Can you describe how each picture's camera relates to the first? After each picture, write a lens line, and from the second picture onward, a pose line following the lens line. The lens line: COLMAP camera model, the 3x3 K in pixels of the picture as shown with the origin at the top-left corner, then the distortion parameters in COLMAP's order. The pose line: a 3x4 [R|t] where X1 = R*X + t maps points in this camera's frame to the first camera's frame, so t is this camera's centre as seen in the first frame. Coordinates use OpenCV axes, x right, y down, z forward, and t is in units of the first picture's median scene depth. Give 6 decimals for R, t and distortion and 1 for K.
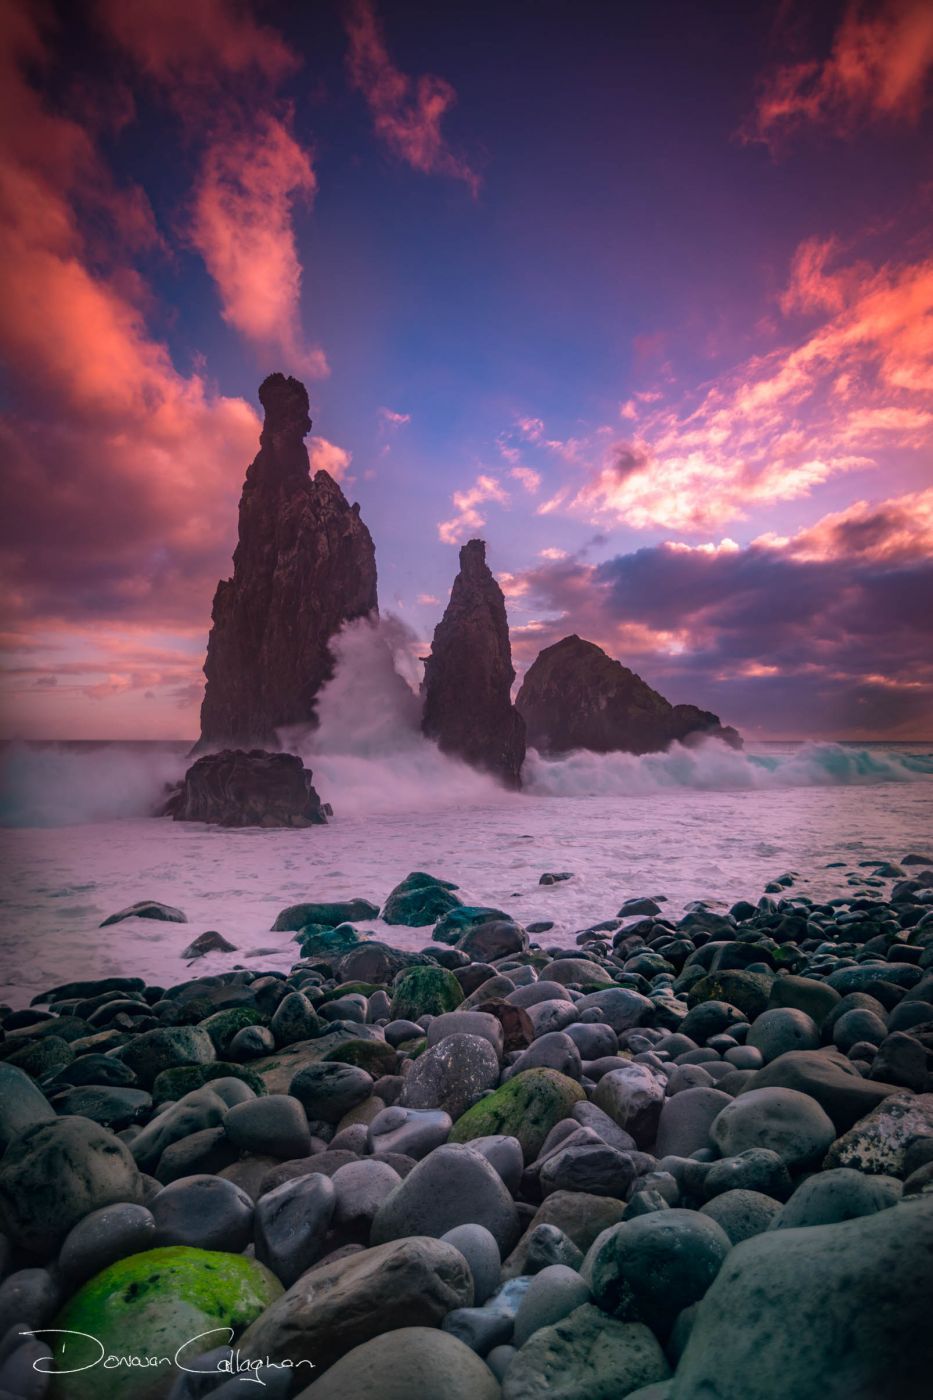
lens RADIAL K [[848.4, 0, 466.5], [0, 848.4, 700.0], [0, 0, 1]] dist [-0.031520, -0.000202]
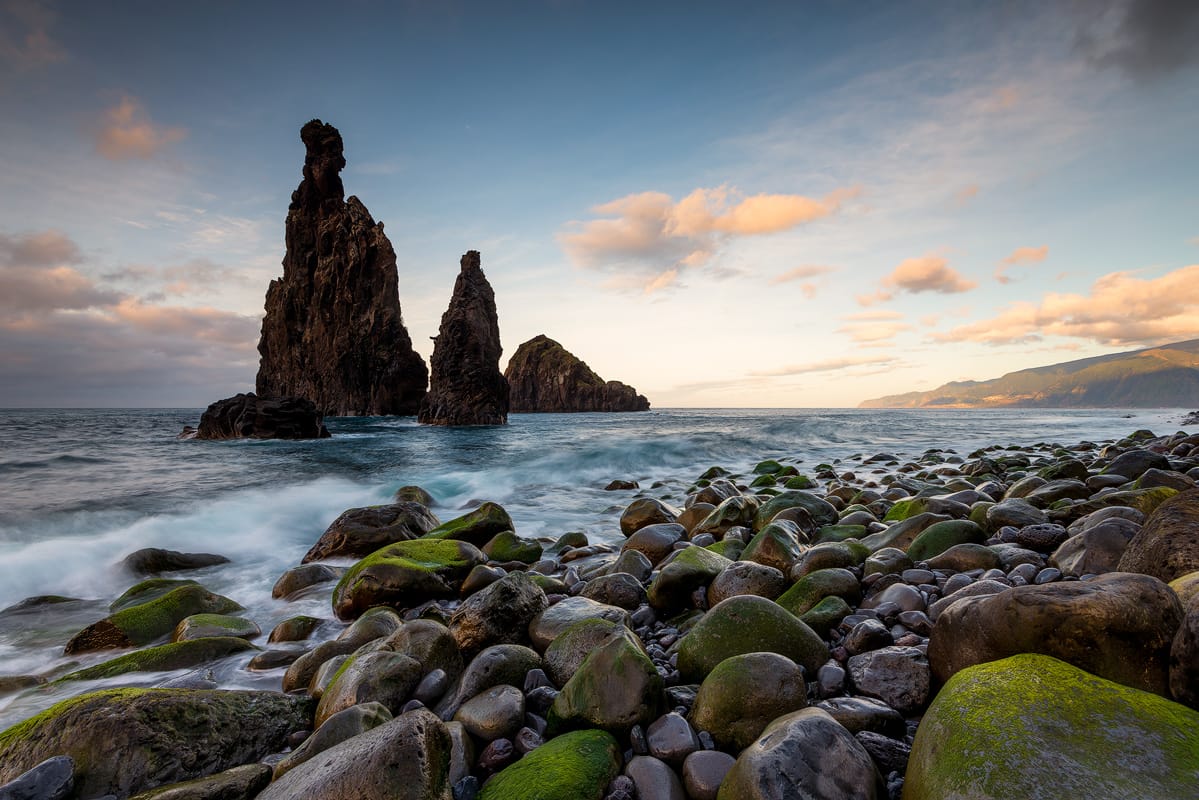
lens RADIAL K [[538.5, 0, 618.2], [0, 538.5, 401.6], [0, 0, 1]] dist [0.000617, -0.000261]
pose [[0.964225, -0.000463, 0.265086, 0.004422], [-0.009285, 0.999326, 0.035517, 0.014397], [-0.264924, -0.036708, 0.963570, 0.065471]]
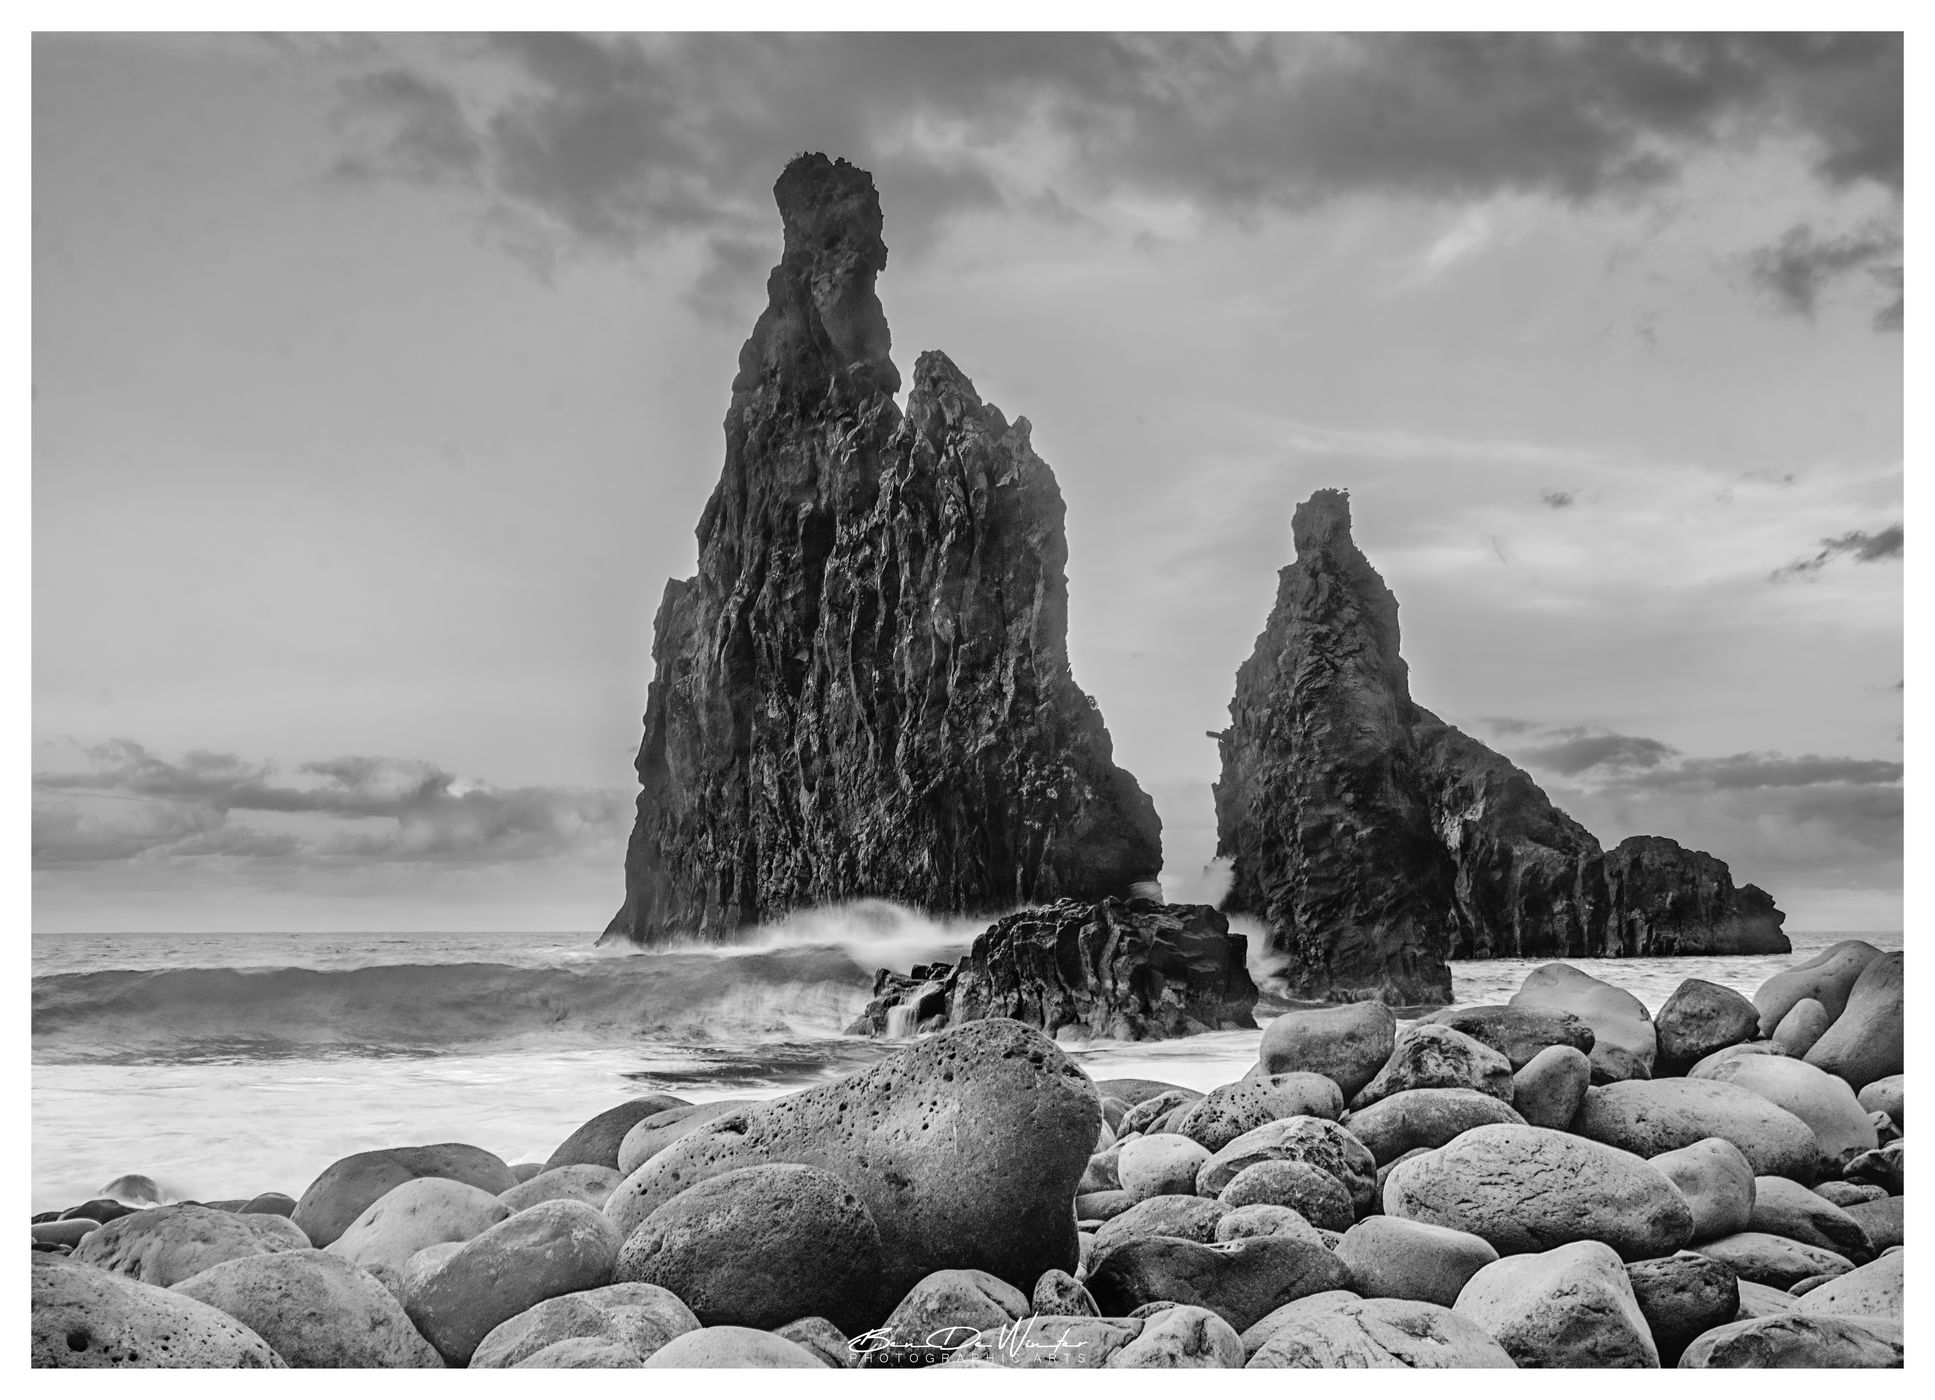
lens RADIAL K [[1923.4, 0, 878.0], [0, 1923.4, 700.3], [0, 0, 1]] dist [0.005192, 0.002254]
pose [[0.997114, -0.011725, -0.075006, -0.116777], [0.006342, 0.997412, -0.071615, 0.007269], [0.075652, 0.070933, 0.994608, -0.084466]]
